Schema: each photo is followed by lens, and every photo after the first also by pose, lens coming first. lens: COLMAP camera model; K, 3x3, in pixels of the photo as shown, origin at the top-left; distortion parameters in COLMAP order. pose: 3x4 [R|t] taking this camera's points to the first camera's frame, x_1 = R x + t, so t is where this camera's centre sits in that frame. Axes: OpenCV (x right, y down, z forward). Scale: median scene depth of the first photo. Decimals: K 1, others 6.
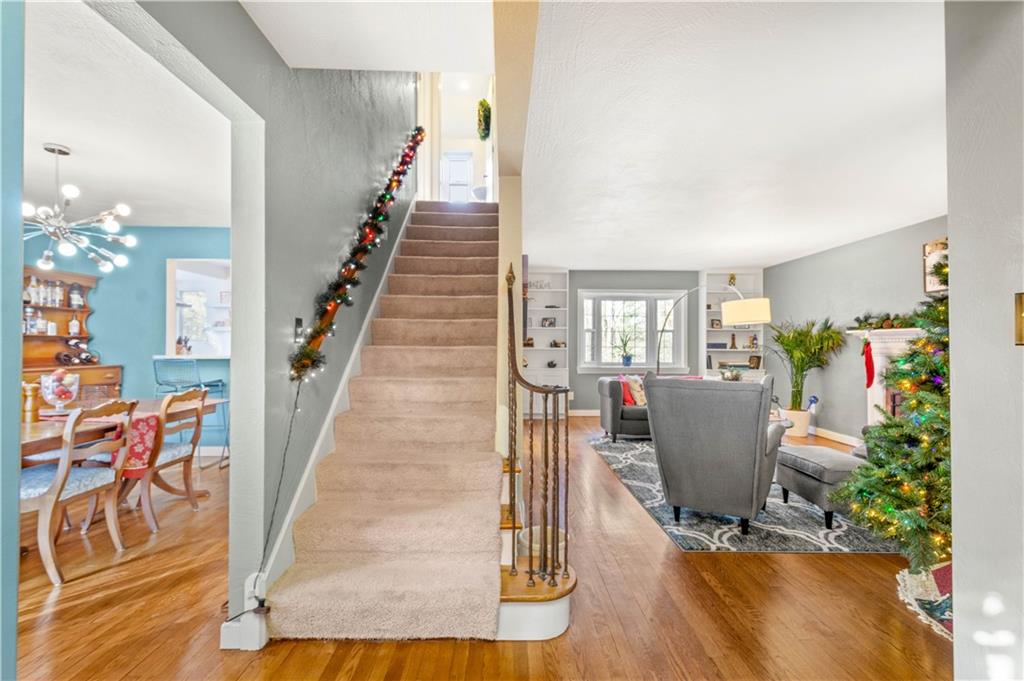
lens RADIAL K [[458.0, 0, 509.1], [0, 458.0, 337.7], [0, 0, 1]] dist [0.010110, -0.000127]
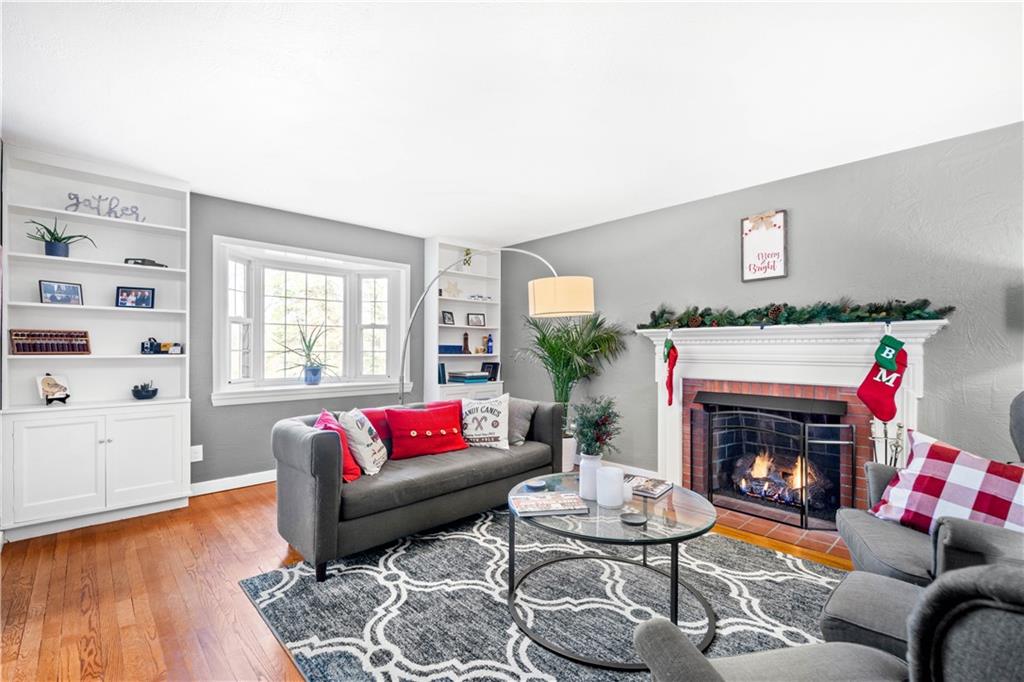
lens RADIAL K [[458.0, 0, 514.0], [0, 458.0, 349.8], [0, 0, 1]] dist [0.010110, -0.000127]
pose [[0.722633, -0.000600, 0.691232, 0.050835], [-0.011345, 0.999855, 0.012729, 0.009748], [-0.691139, -0.017040, 0.722521, 0.507247]]
